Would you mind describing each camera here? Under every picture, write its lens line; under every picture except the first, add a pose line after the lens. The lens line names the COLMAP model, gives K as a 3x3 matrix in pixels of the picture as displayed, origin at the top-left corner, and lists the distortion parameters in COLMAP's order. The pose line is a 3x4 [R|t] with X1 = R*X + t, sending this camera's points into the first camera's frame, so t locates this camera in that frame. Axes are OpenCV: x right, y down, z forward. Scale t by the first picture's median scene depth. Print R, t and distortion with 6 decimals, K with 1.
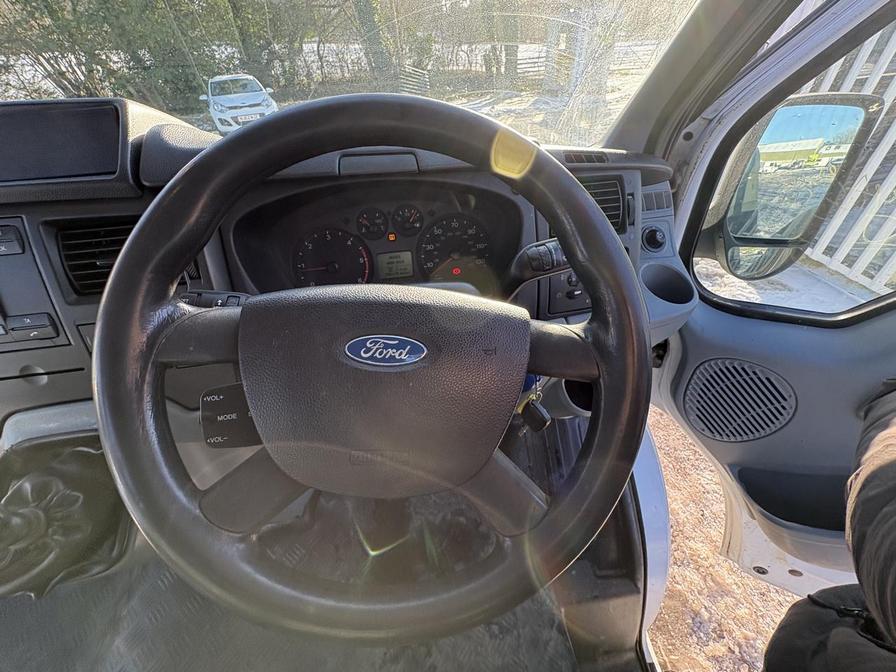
lens RADIAL K [[355.6, 0, 448.6], [0, 355.6, 333.2], [0, 0, 1]] dist [0.000471, 0.000114]
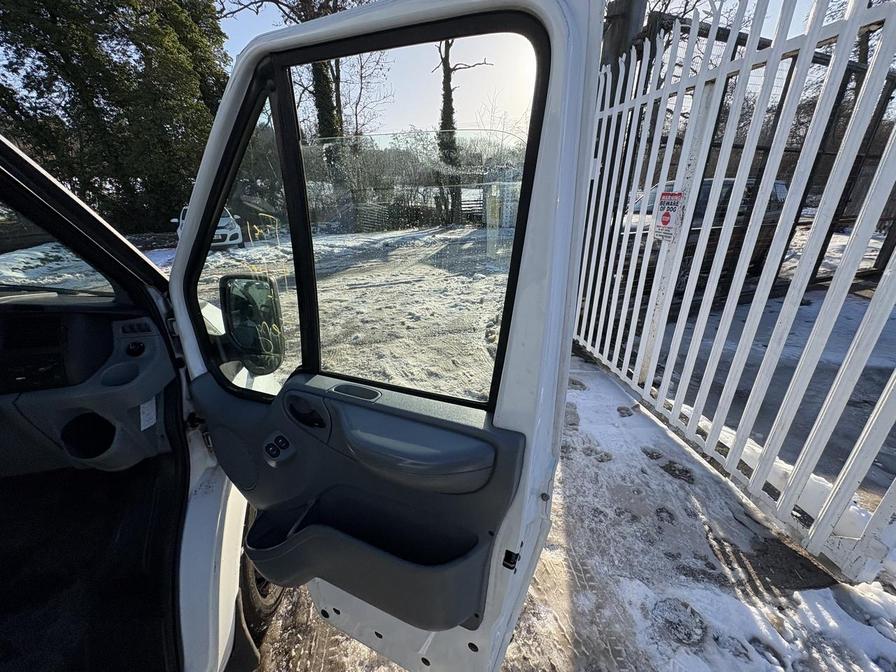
lens RADIAL K [[355.6, 0, 448.5], [0, 355.6, 333.9], [0, 0, 1]] dist [0.000471, 0.000114]
pose [[0.997431, 0.012522, 0.070532, 0.101884], [0.007880, 0.959446, -0.281782, 0.008475], [-0.071200, 0.281614, 0.956882, -0.040783]]
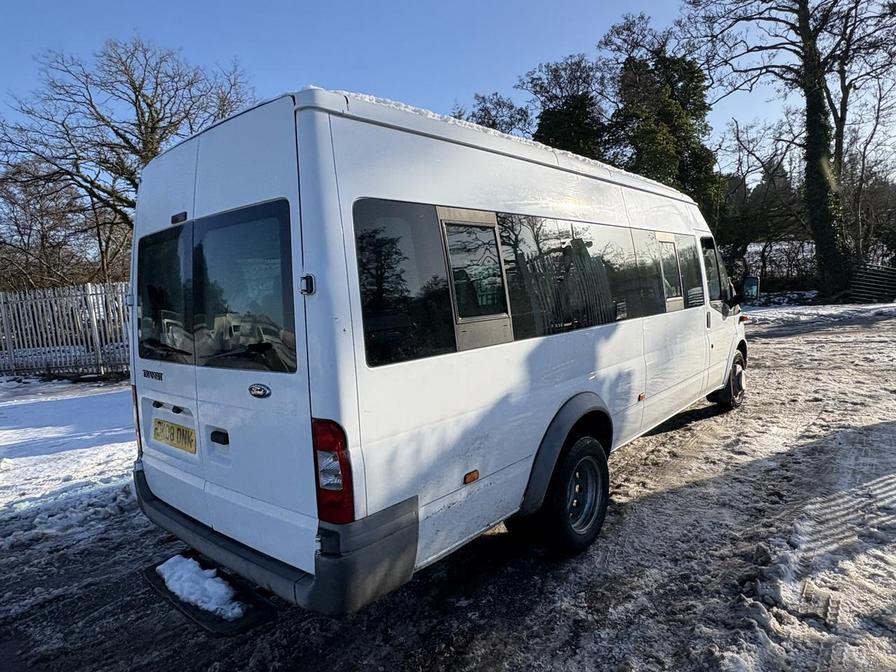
lens RADIAL K [[546.7, 0, 448.6], [0, 546.7, 339.2], [0, 0, 1]] dist [0.001441, 0.000587]
pose [[0.672646, 0.076569, -0.735992, 0.257937], [-0.425632, 0.853653, -0.300189, 0.312085], [0.605297, 0.515183, 0.606797, -0.431958]]
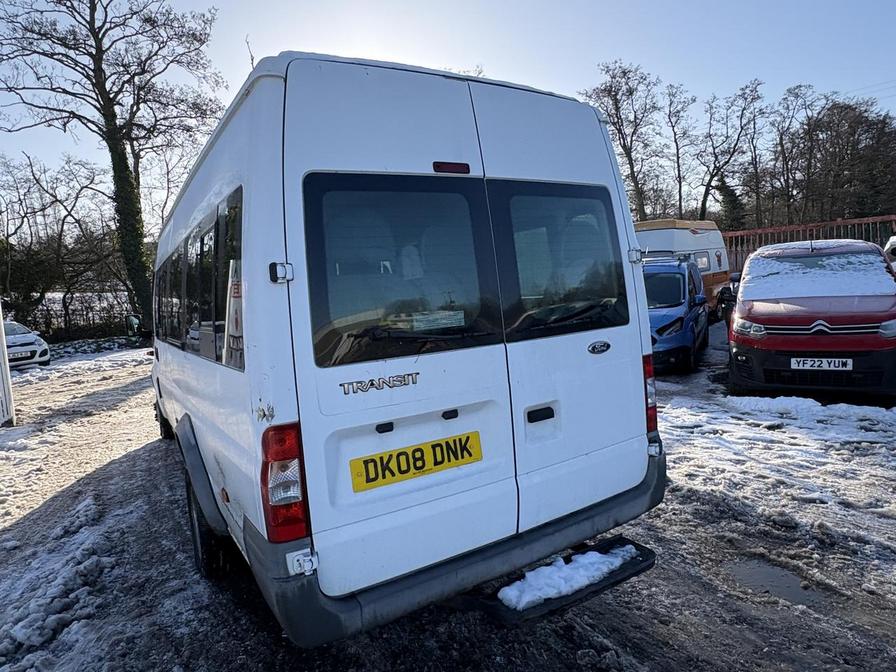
lens RADIAL K [[546.7, 0, 451.0], [0, 546.7, 335.9], [0, 0, 1]] dist [0.001441, 0.000587]
pose [[0.907521, -0.052408, 0.416724, -0.095513], [0.276549, 0.821314, -0.498963, 0.391921], [-0.316112, 0.568064, 0.759853, -0.499876]]
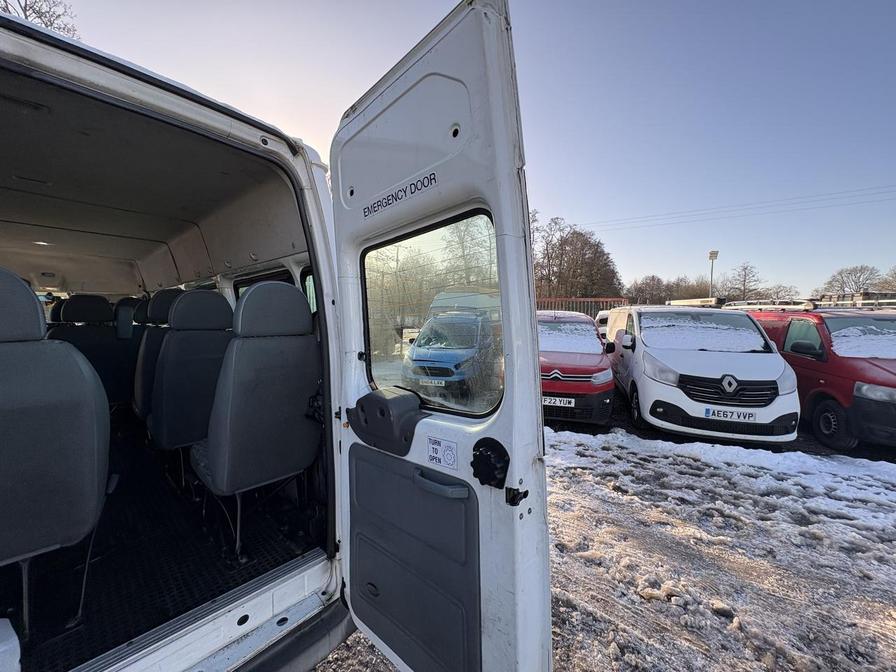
lens RADIAL K [[355.6, 0, 447.3], [0, 355.6, 335.1], [0, 0, 1]] dist [0.000471, 0.000114]
pose [[0.759338, 0.025248, 0.650207, 0.027578], [0.355678, 0.820652, -0.447241, 0.336669], [-0.544885, 0.570871, 0.614172, -0.460678]]
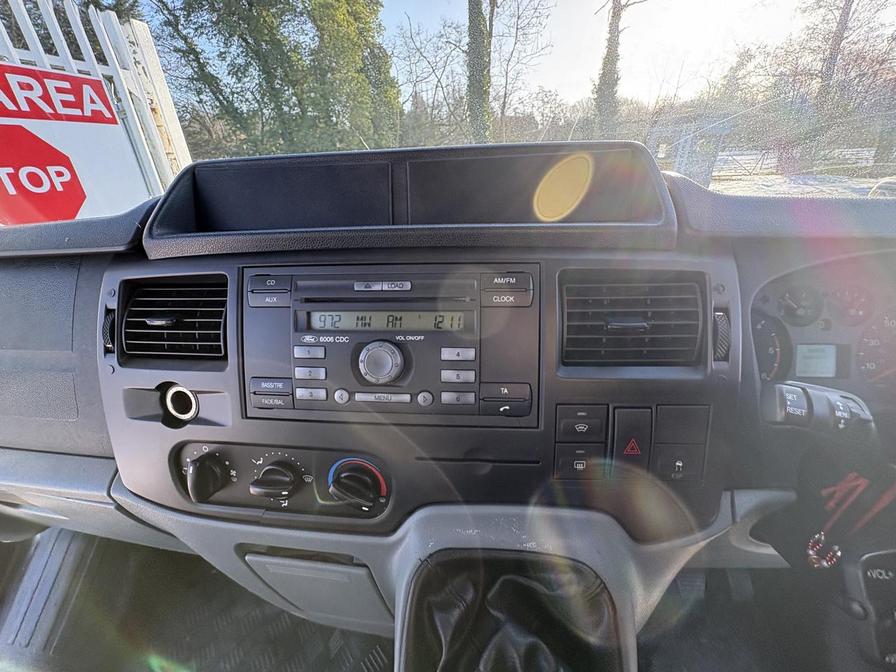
lens RADIAL K [[355.6, 0, 449.5], [0, 355.6, 335.1], [0, 0, 1]] dist [0.000471, 0.000114]
pose [[0.975696, 0.103997, -0.192878, -0.039883], [-0.142089, 0.970339, -0.195582, 0.000572], [0.166818, 0.218234, 0.961533, 0.007416]]
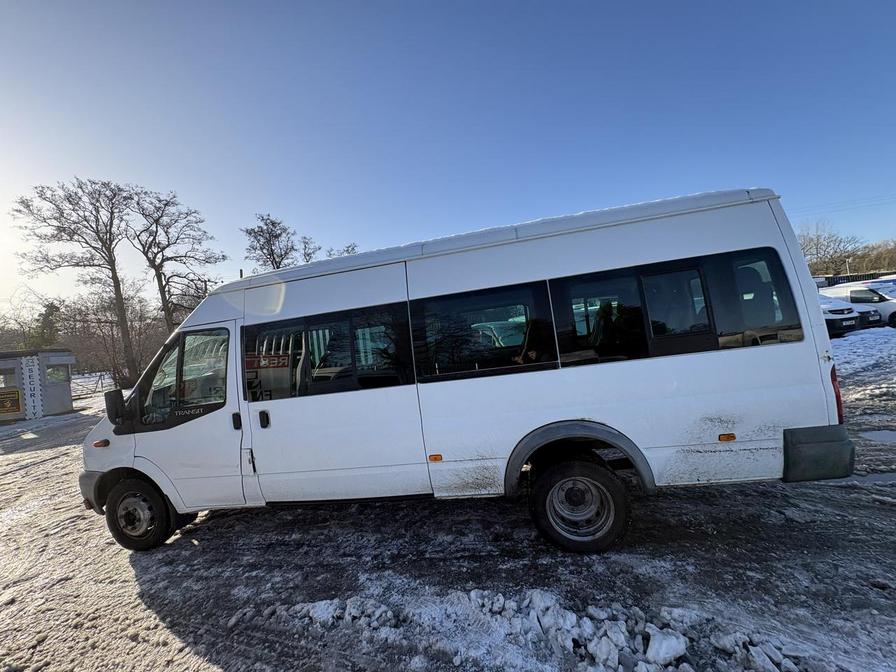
lens RADIAL K [[355.6, 0, 444.8], [0, 355.6, 335.9], [0, 0, 1]] dist [0.000471, 0.000114]
pose [[0.297056, 0.011927, 0.954786, -0.345755], [0.662529, 0.717489, -0.215091, 0.189223], [-0.687614, 0.696468, 0.205233, -0.225244]]
